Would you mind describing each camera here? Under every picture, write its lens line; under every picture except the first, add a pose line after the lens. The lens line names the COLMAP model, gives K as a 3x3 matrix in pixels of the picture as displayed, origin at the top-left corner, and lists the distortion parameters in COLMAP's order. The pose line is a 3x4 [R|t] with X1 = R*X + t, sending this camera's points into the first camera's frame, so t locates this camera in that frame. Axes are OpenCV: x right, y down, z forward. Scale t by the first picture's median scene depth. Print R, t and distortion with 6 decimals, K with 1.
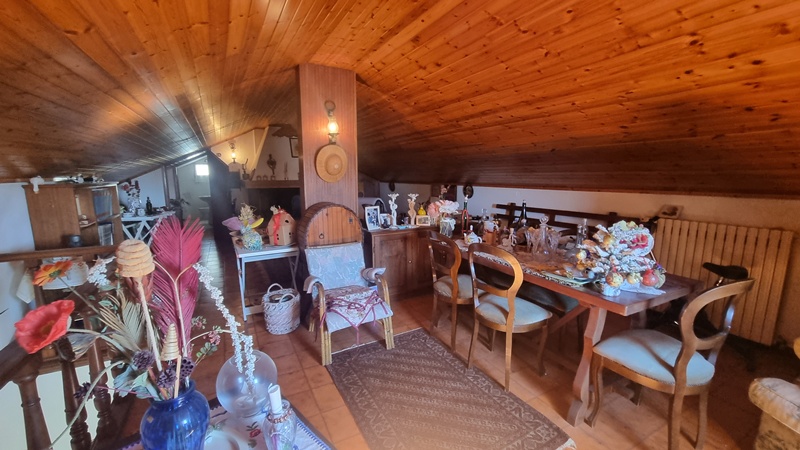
lens RADIAL K [[325.5, 0, 394.8], [0, 325.5, 224.0], [0, 0, 1]] dist [0.001484, -0.000137]
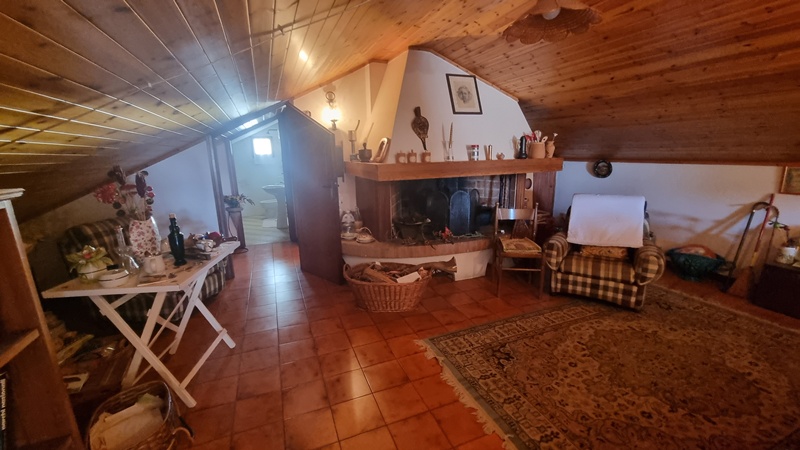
lens RADIAL K [[325.5, 0, 397.1], [0, 325.5, 226.7], [0, 0, 1]] dist [0.001484, -0.000137]
pose [[0.994511, 0.004938, -0.104520, -0.486035], [0.003539, 0.996727, 0.080769, -0.105663], [0.104576, -0.080695, 0.991238, 0.688151]]
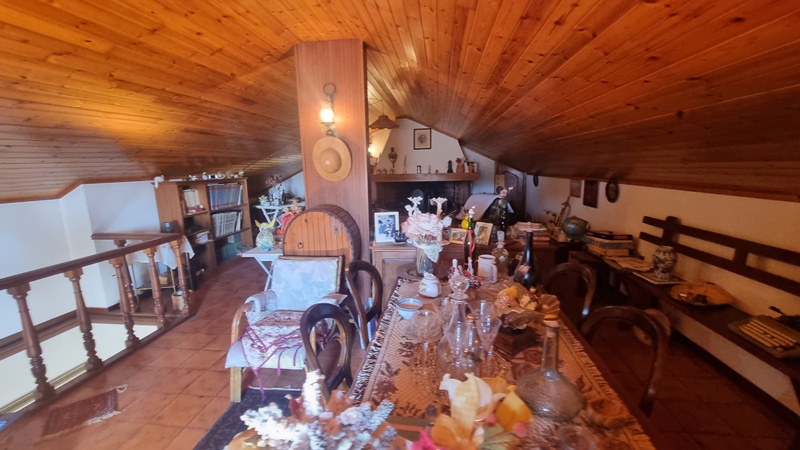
lens RADIAL K [[325.5, 0, 398.6], [0, 325.5, 224.7], [0, 0, 1]] dist [0.001484, -0.000137]
pose [[0.816320, 0.085895, -0.571178, 0.289621], [-0.066064, 0.996276, 0.055406, -0.050073], [0.573810, -0.007494, 0.818954, 0.273727]]
